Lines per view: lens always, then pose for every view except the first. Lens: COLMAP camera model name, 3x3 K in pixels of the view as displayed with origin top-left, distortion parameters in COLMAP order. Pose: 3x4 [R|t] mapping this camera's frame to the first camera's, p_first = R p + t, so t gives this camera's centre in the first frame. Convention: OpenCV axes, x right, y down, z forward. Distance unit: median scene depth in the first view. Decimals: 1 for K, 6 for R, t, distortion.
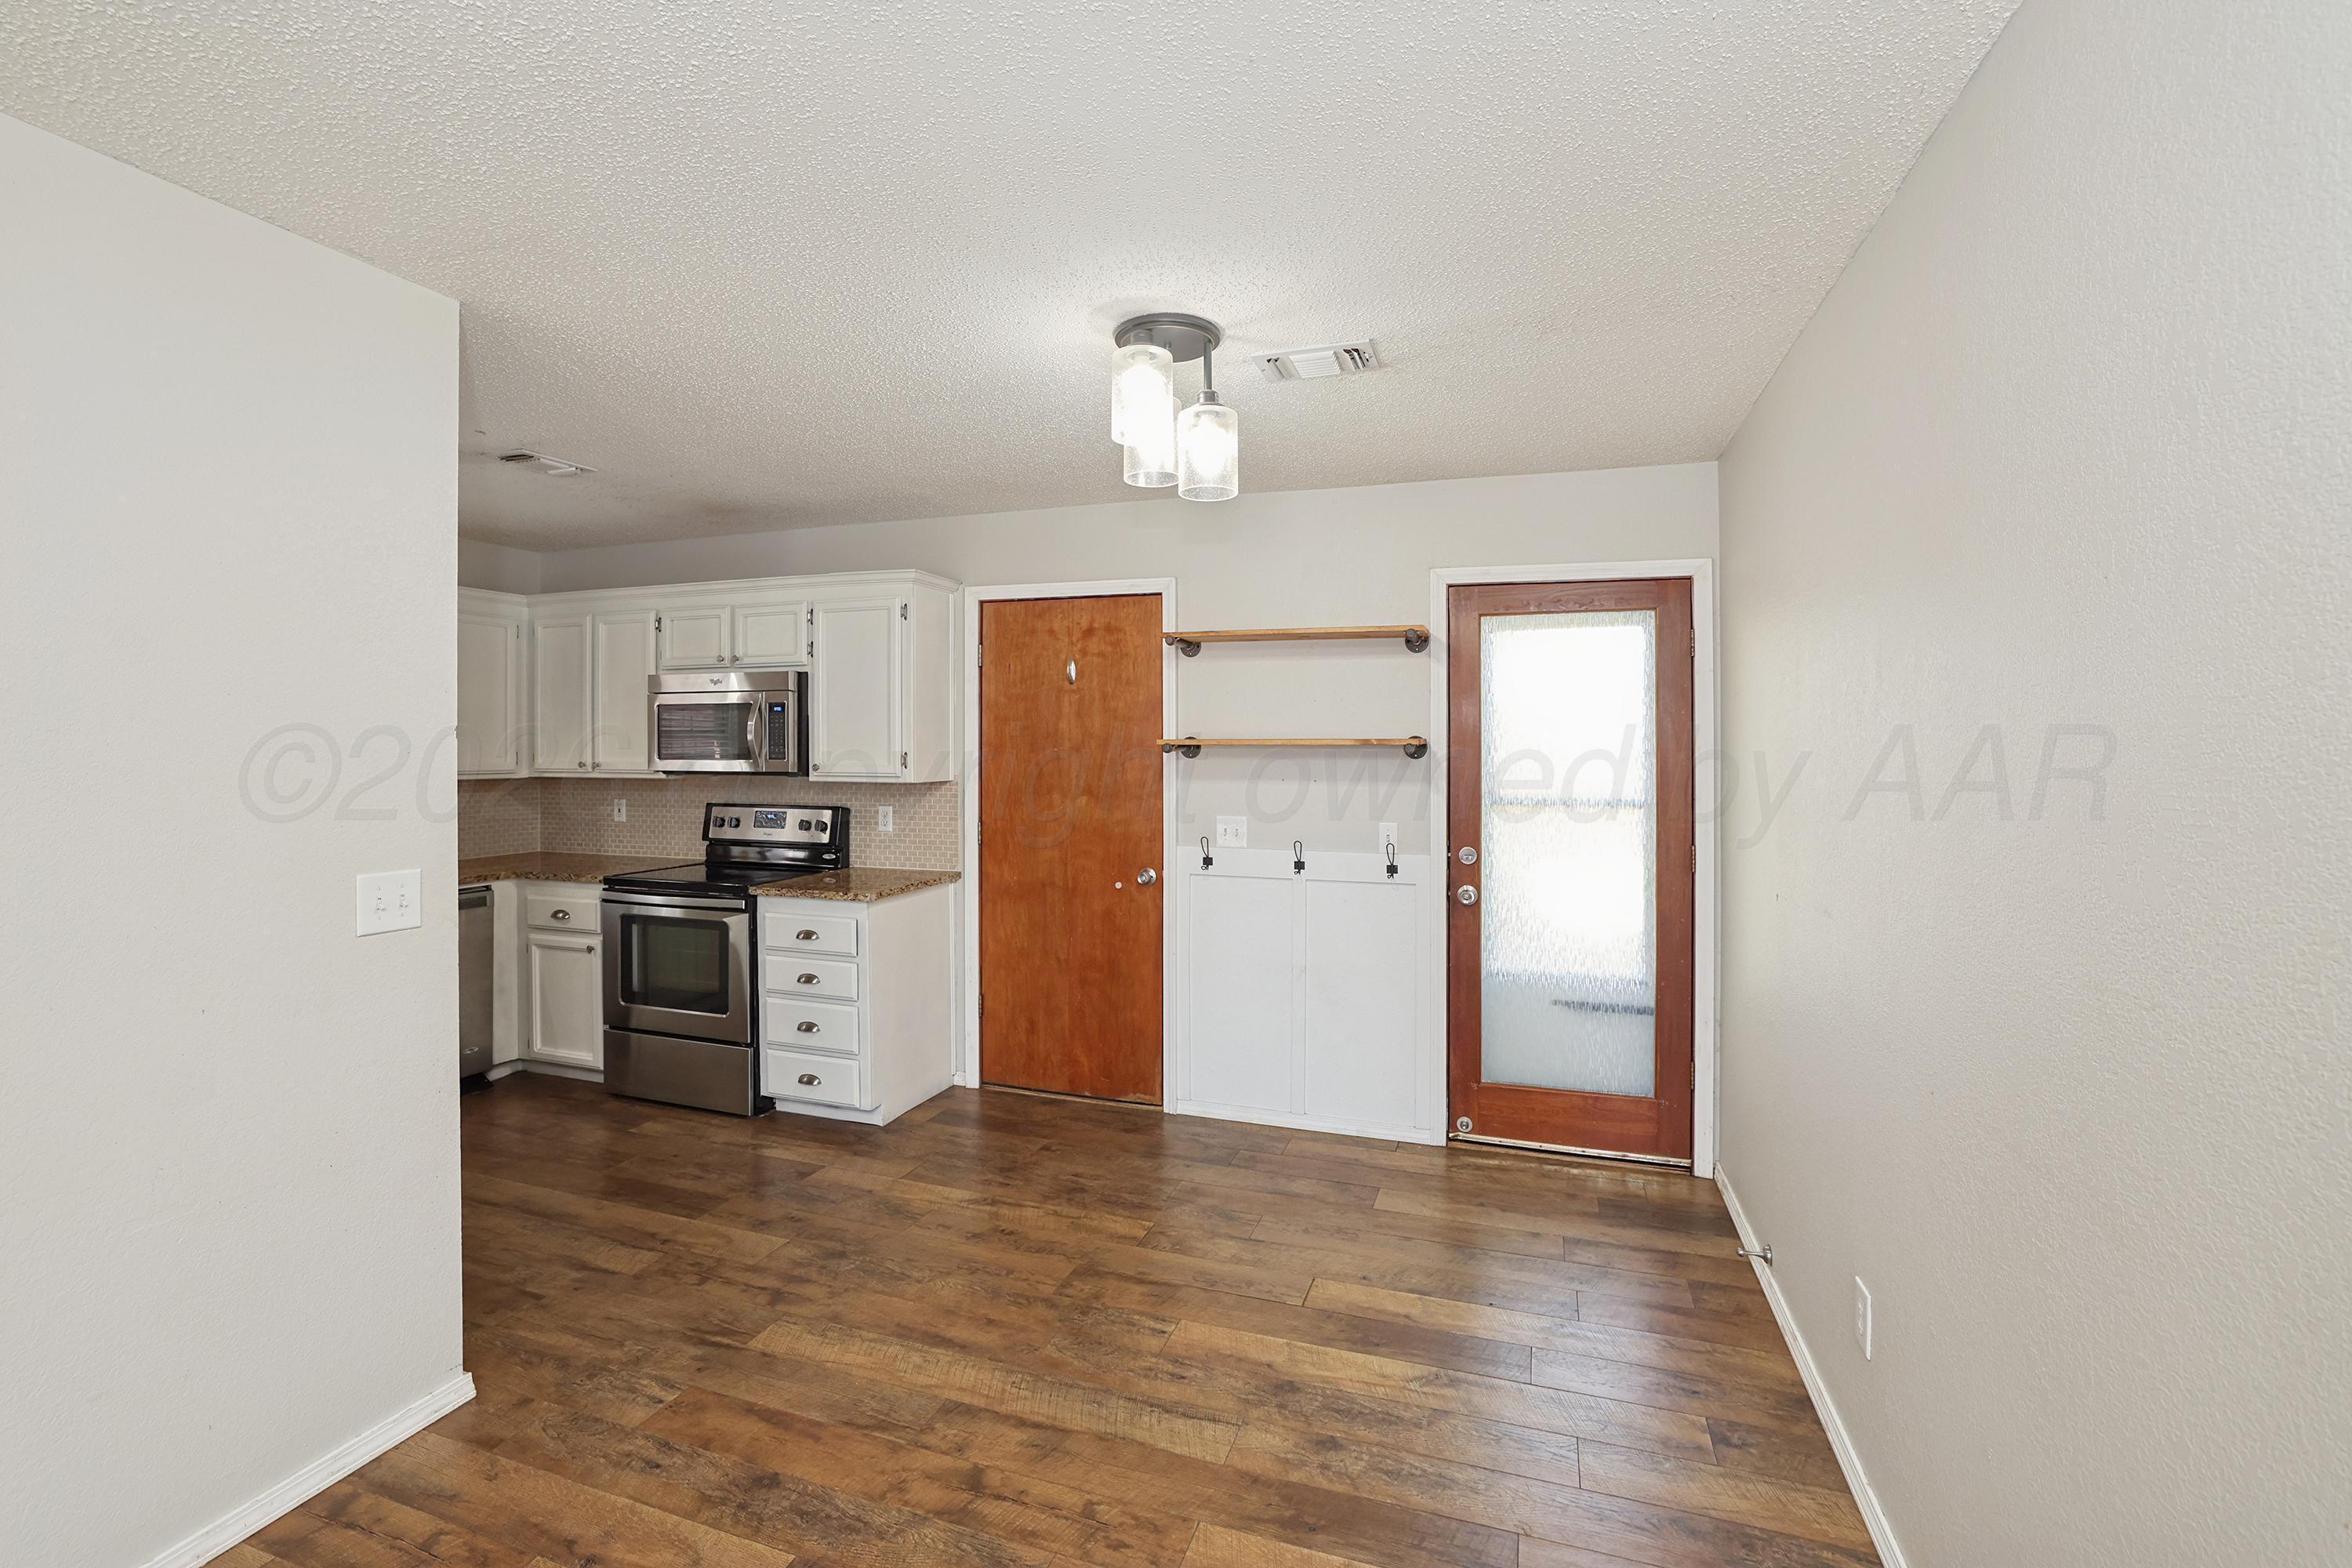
lens RADIAL K [[1034.6, 0, 1157.8], [0, 1034.6, 756.5], [0, 0, 1]] dist [-0.036028, 0.011965]
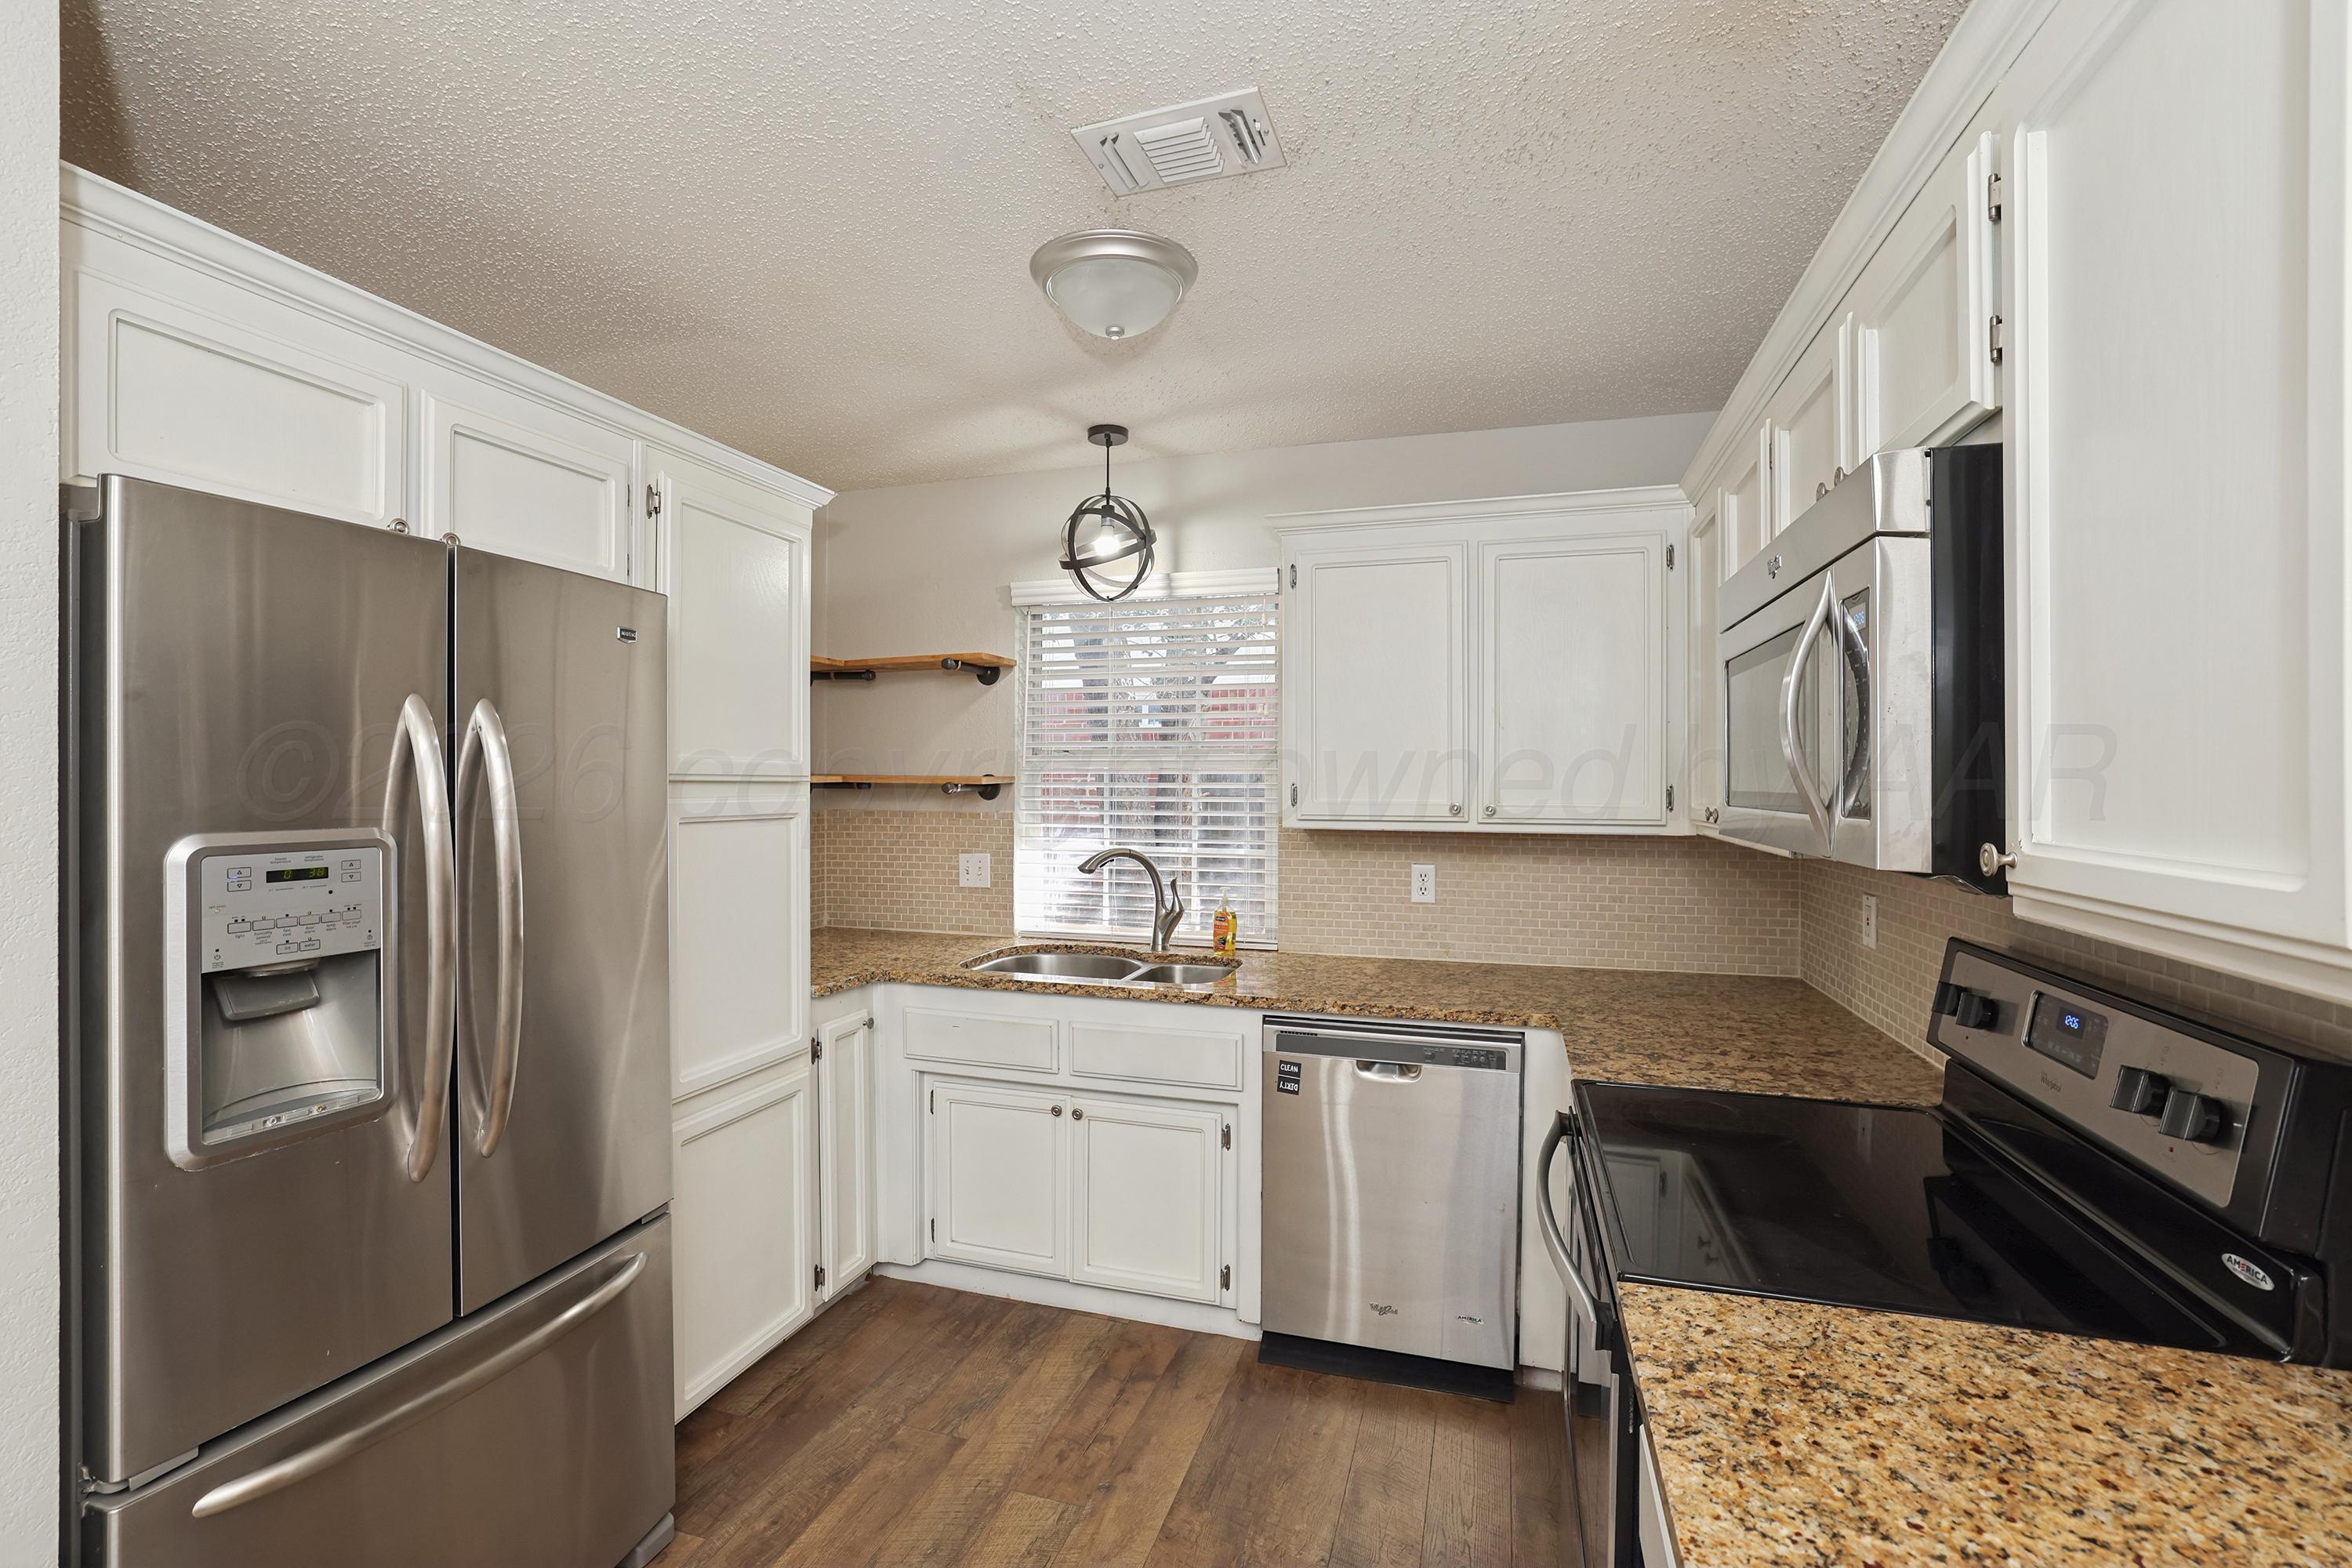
lens RADIAL K [[1034.6, 0, 1171.0], [0, 1034.6, 785.4], [0, 0, 1]] dist [-0.036028, 0.011965]
pose [[0.016289, 0.003876, -0.999860, -0.130334], [-0.009844, 0.999945, 0.003716, -0.004993], [0.999819, 0.009782, 0.016326, 0.911778]]
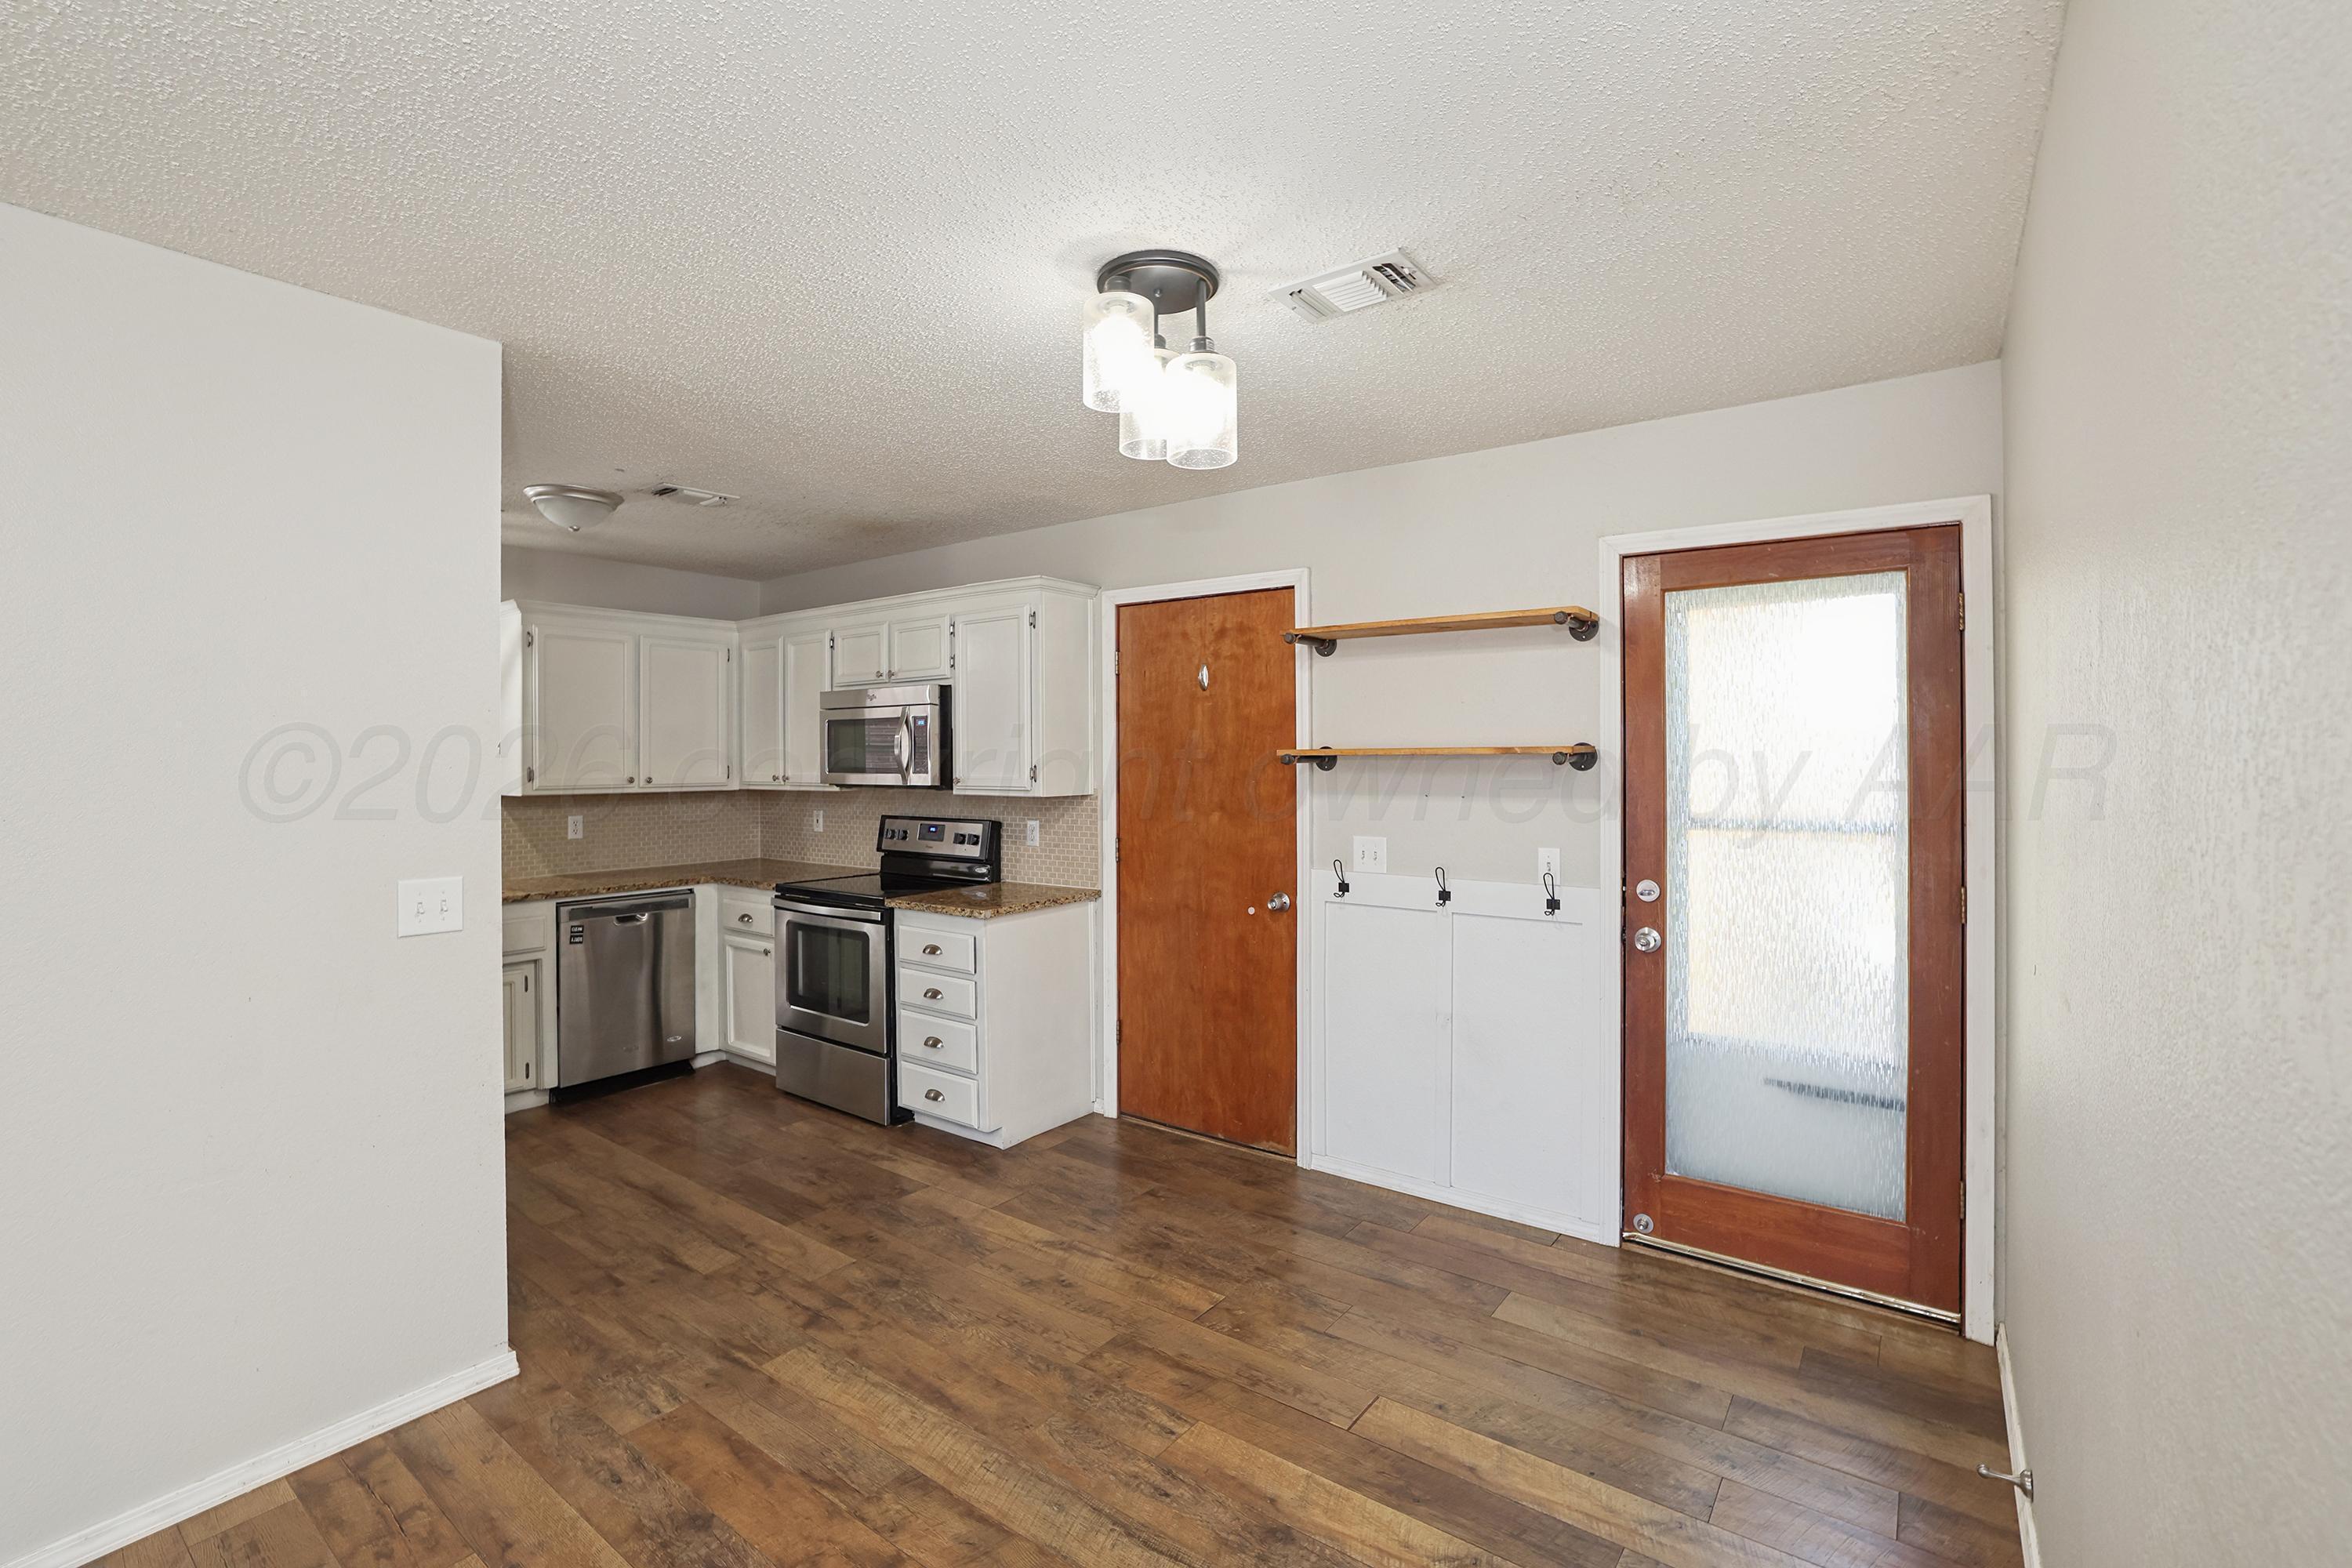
lens RADIAL K [[1034.6, 0, 1174.2], [0, 1034.6, 767.8], [0, 0, 1]] dist [-0.036028, 0.011965]
pose [[0.953133, -0.003267, -0.302535, 0.190425], [0.002475, 0.999992, -0.003001, 0.001874], [0.302543, 0.002112, 0.953134, 0.124395]]
